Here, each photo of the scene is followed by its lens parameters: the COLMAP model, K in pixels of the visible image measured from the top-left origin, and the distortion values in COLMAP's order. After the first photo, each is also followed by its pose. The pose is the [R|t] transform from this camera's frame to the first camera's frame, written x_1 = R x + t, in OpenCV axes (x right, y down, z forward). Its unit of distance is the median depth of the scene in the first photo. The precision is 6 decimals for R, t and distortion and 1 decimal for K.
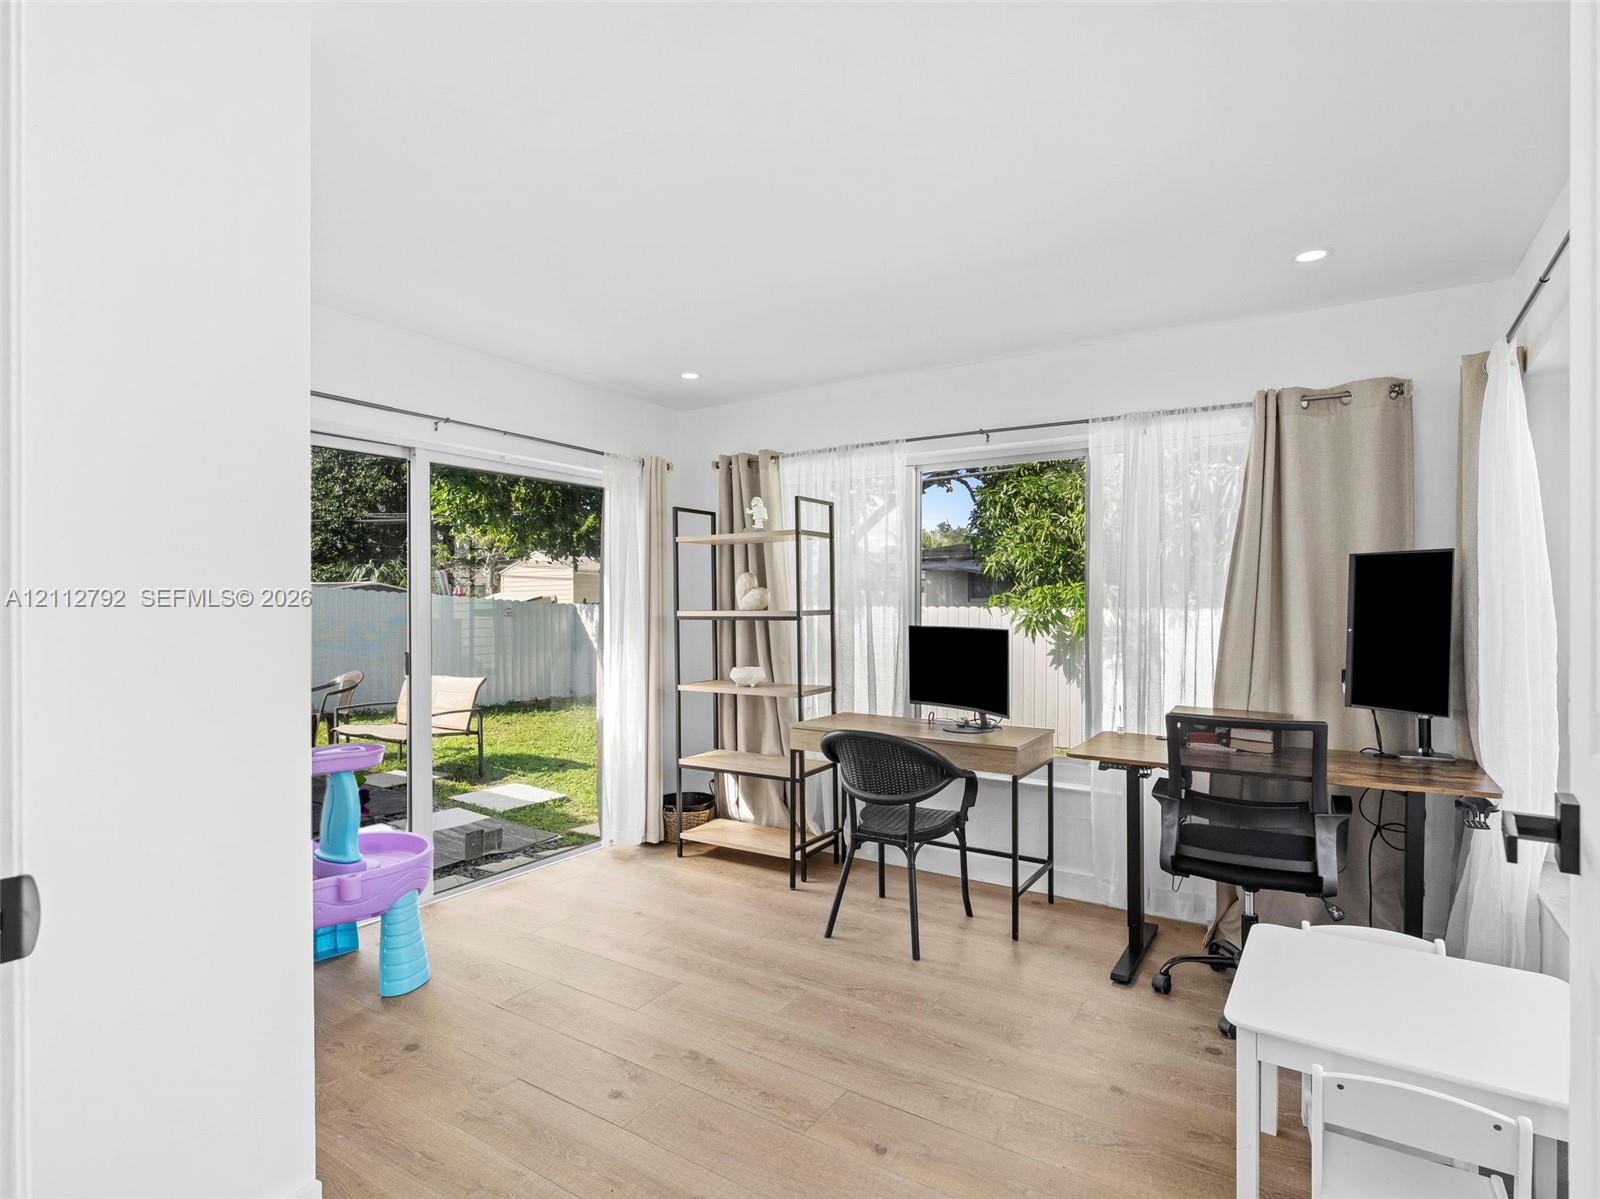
lens RADIAL K [[829.1, 0, 793.7], [0, 829.1, 604.6], [0, 0, 1]] dist [-0.001187, -0.000469]
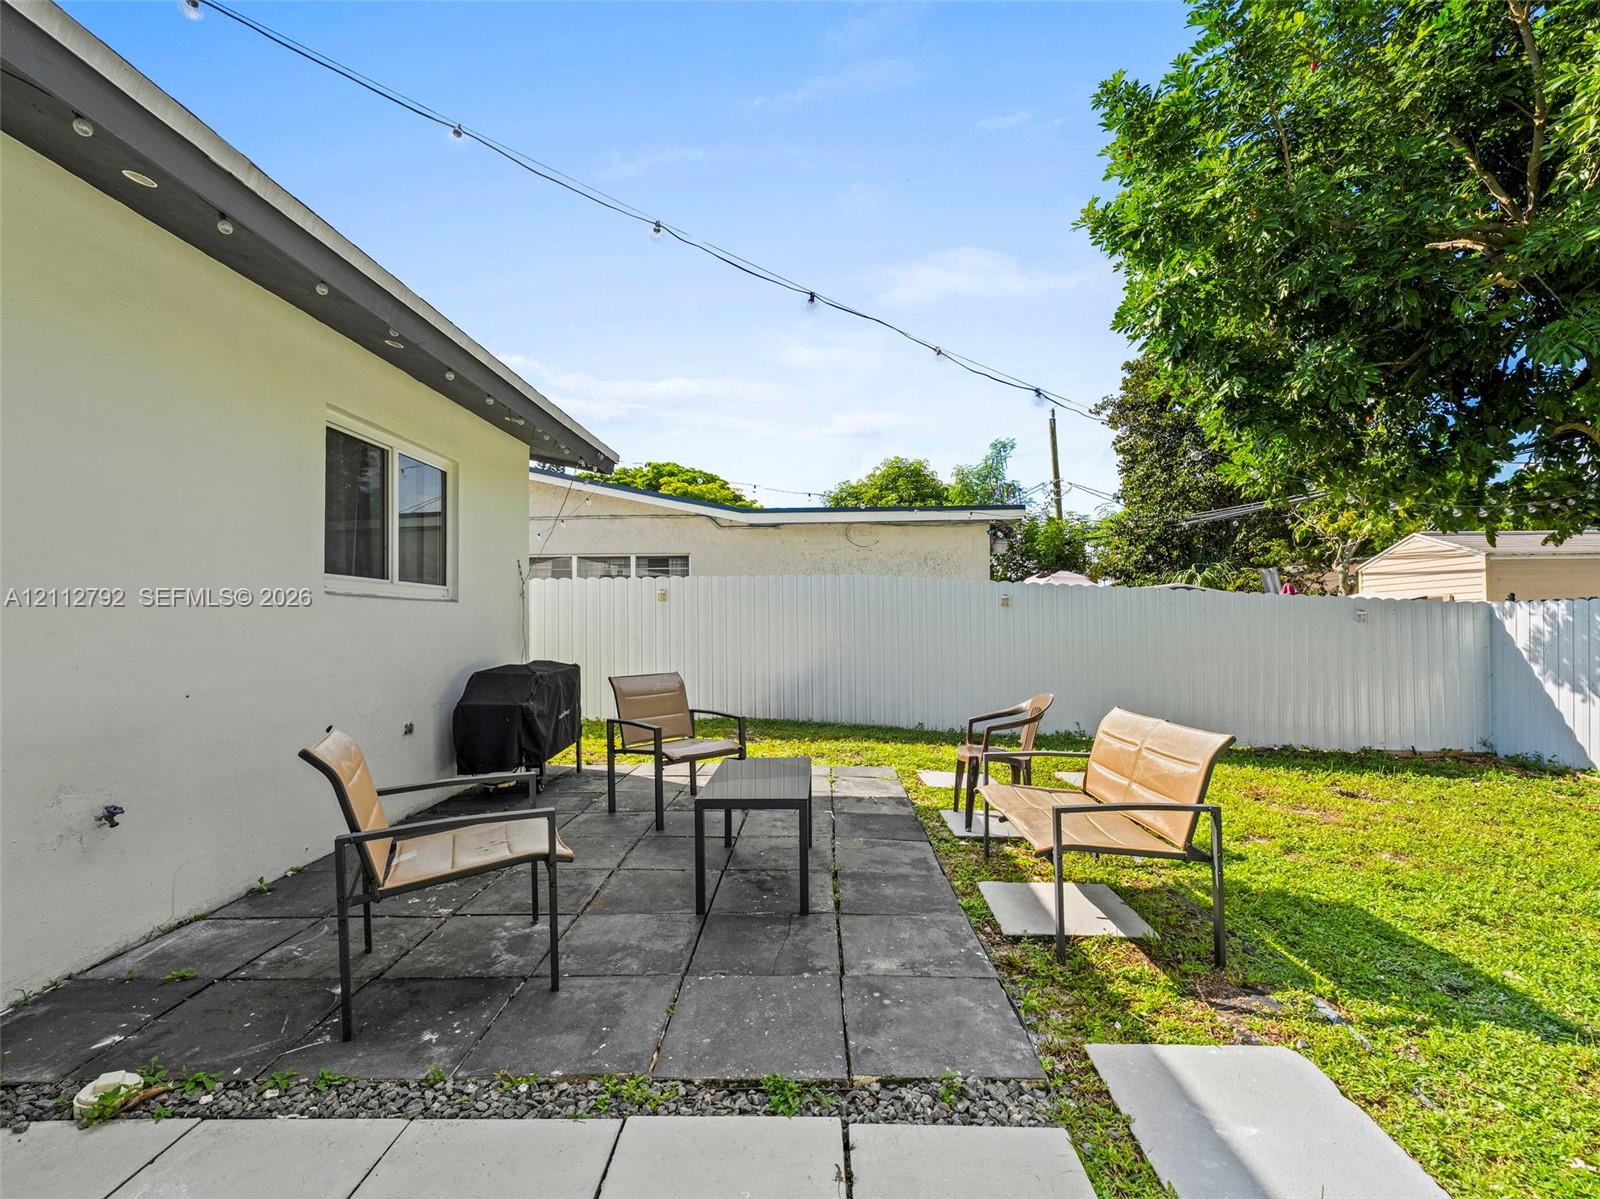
lens RADIAL K [[725.7, 0, 804.4], [0, 725.7, 618.7], [0, 0, 1]] dist [-0.001090, -0.000306]
pose [[0.529856, -0.009221, -0.848037, -0.074050], [0.005734, 0.999957, -0.007290, 0.012231], [0.848068, -0.001000, 0.529886, 0.269677]]
